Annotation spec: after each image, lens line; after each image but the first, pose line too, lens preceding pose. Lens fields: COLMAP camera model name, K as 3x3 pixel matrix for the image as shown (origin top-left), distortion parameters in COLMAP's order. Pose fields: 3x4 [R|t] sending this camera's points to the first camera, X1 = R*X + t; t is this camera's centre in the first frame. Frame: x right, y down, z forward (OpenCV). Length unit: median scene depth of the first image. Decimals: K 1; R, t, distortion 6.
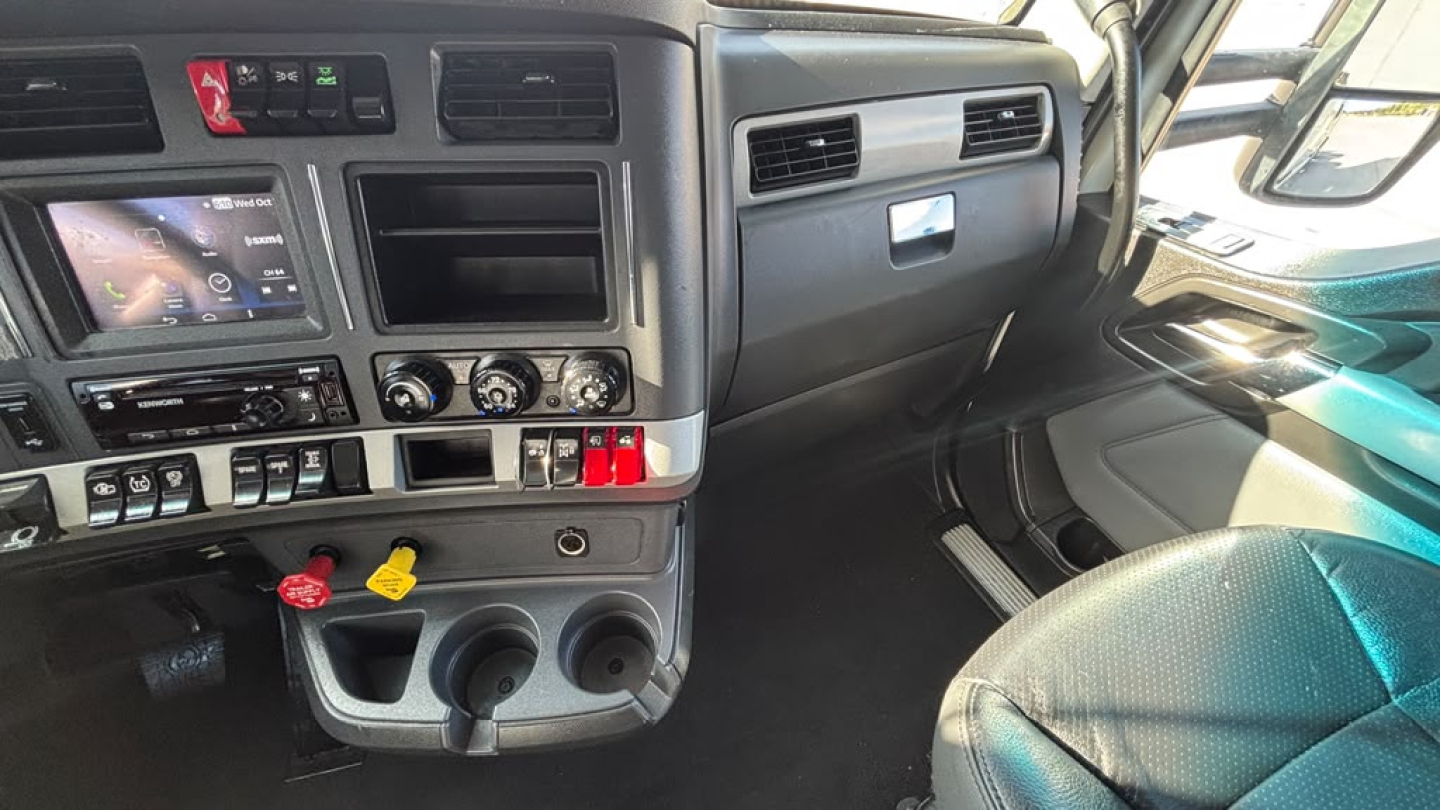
lens RADIAL K [[610.3, 0, 719.6], [0, 610.3, 396.8], [0, 0, 1]] dist [-0.000653, -0.000069]
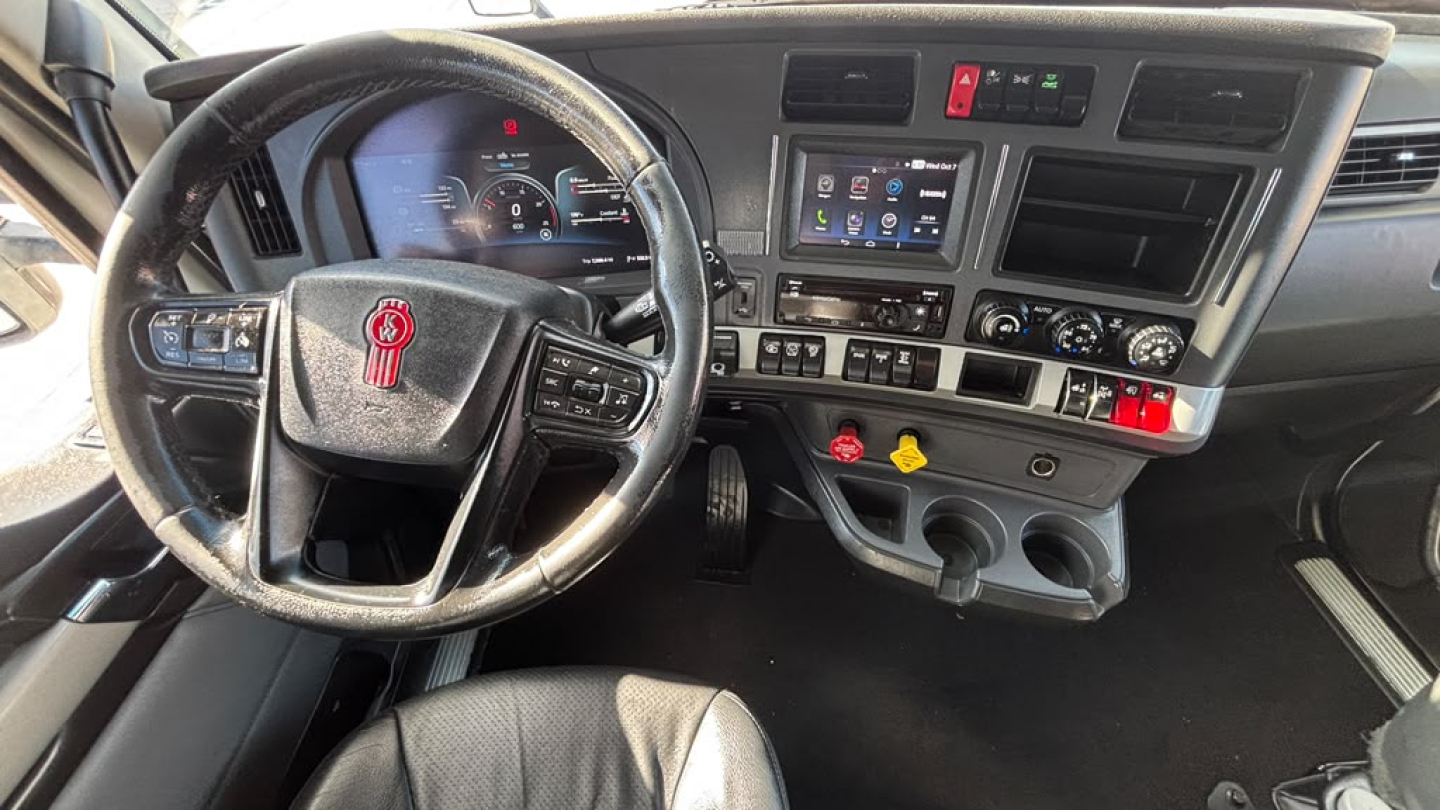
lens RADIAL K [[610.3, 0, 719.6], [0, 610.3, 396.8], [0, 0, 1]] dist [-0.000653, -0.000069]
pose [[0.929936, 0.226303, -0.289838, -0.632367], [-0.201157, 0.972878, 0.114208, 0.114811], [0.307823, -0.047904, 0.950237, -0.430952]]
